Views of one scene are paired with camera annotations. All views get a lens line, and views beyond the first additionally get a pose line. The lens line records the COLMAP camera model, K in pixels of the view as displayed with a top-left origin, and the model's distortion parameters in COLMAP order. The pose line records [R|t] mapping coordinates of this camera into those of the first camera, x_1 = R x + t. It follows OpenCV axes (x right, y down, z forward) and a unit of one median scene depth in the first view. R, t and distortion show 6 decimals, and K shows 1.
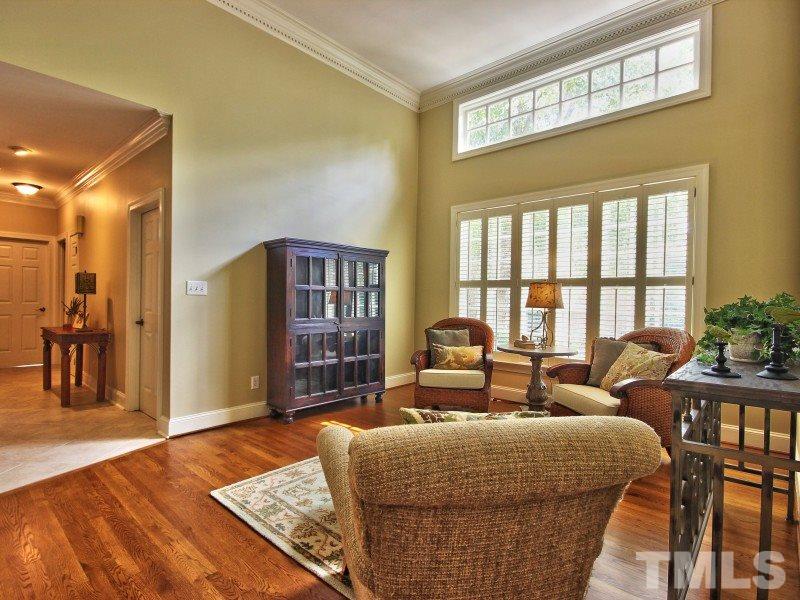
lens RADIAL K [[413.9, 0, 412.2], [0, 413.9, 302.9], [0, 0, 1]] dist [0.001654, -0.000366]
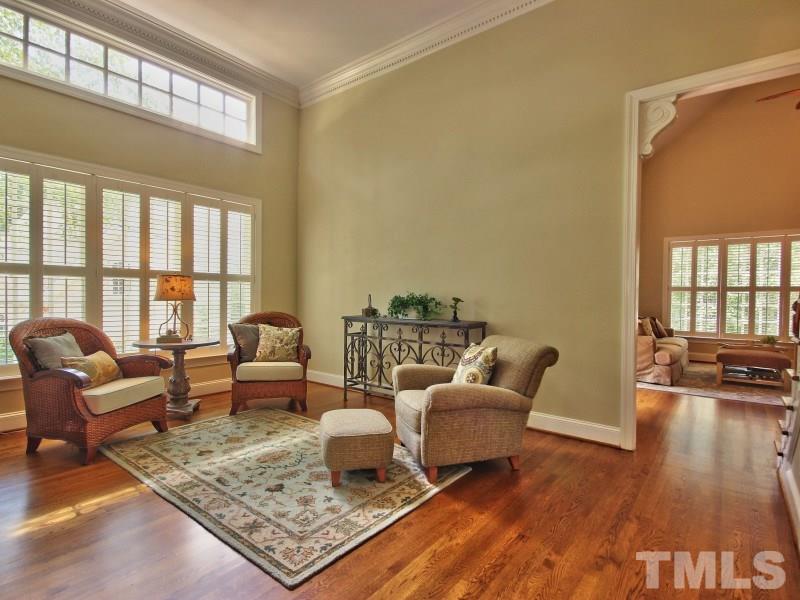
lens RADIAL K [[404.8, 0, 400.0], [0, 404.8, 300.0], [0, 0, 1]] dist [-0.027138, -0.000021]
pose [[-0.045037, -0.024260, 0.998691, -0.709080], [0.002521, 0.999699, 0.024398, -0.011873], [-0.998982, 0.003617, -0.044962, 0.535954]]
